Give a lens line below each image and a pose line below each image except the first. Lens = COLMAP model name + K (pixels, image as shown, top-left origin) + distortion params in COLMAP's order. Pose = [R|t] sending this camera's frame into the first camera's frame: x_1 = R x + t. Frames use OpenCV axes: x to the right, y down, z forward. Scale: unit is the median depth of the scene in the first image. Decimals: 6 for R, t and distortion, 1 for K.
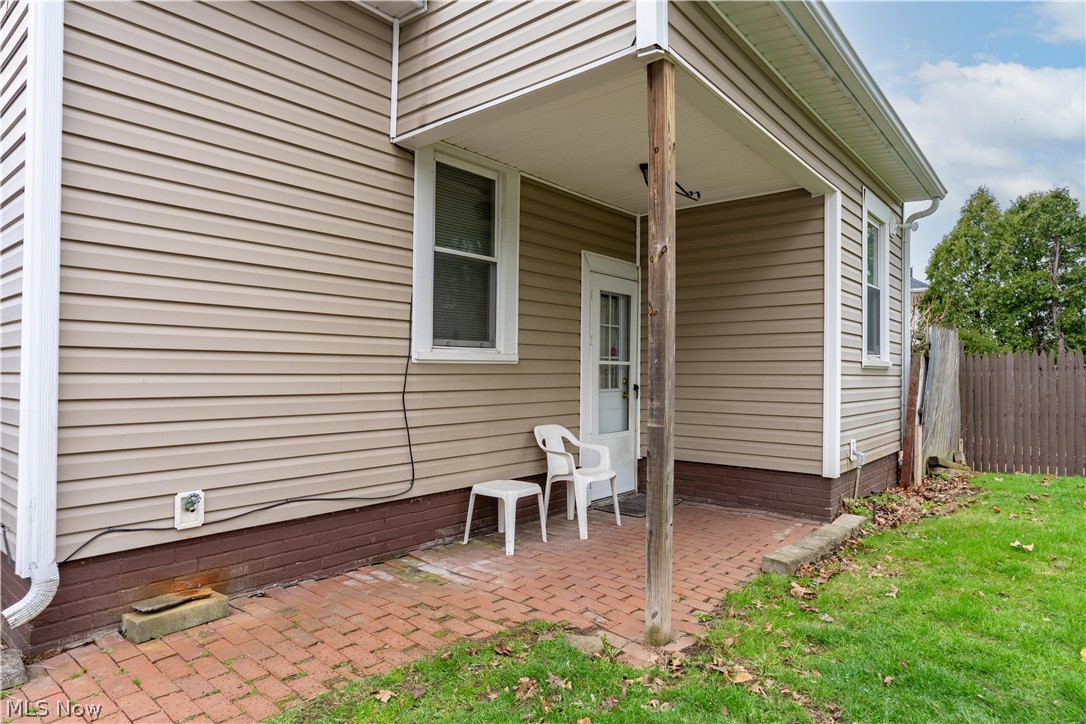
lens RADIAL K [[635.7, 0, 543.0], [0, 635.7, 362.0], [0, 0, 1]] dist [-0.000990, -0.000311]
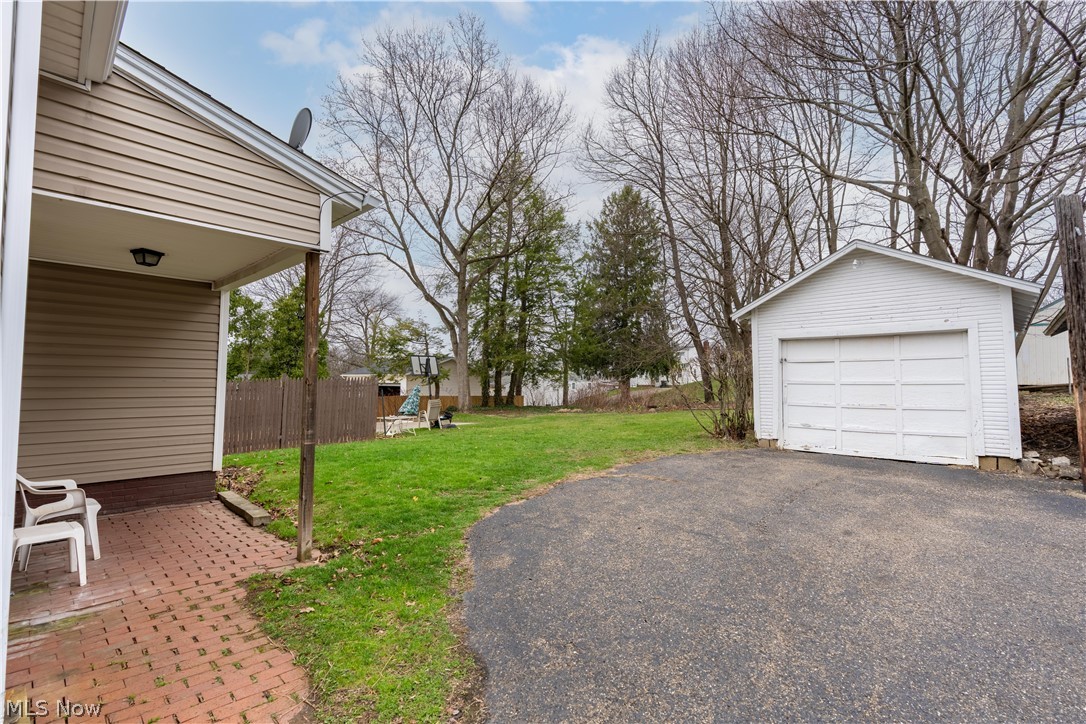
lens RADIAL K [[489.7, 0, 555.0], [0, 489.7, 362.3], [0, 0, 1]] dist [-0.004502, 0.000836]
pose [[0.032312, 0.038378, 0.998741, -1.146990], [-0.020918, 0.999070, -0.037714, -0.090586], [-0.999259, -0.019673, 0.033085, 0.200473]]
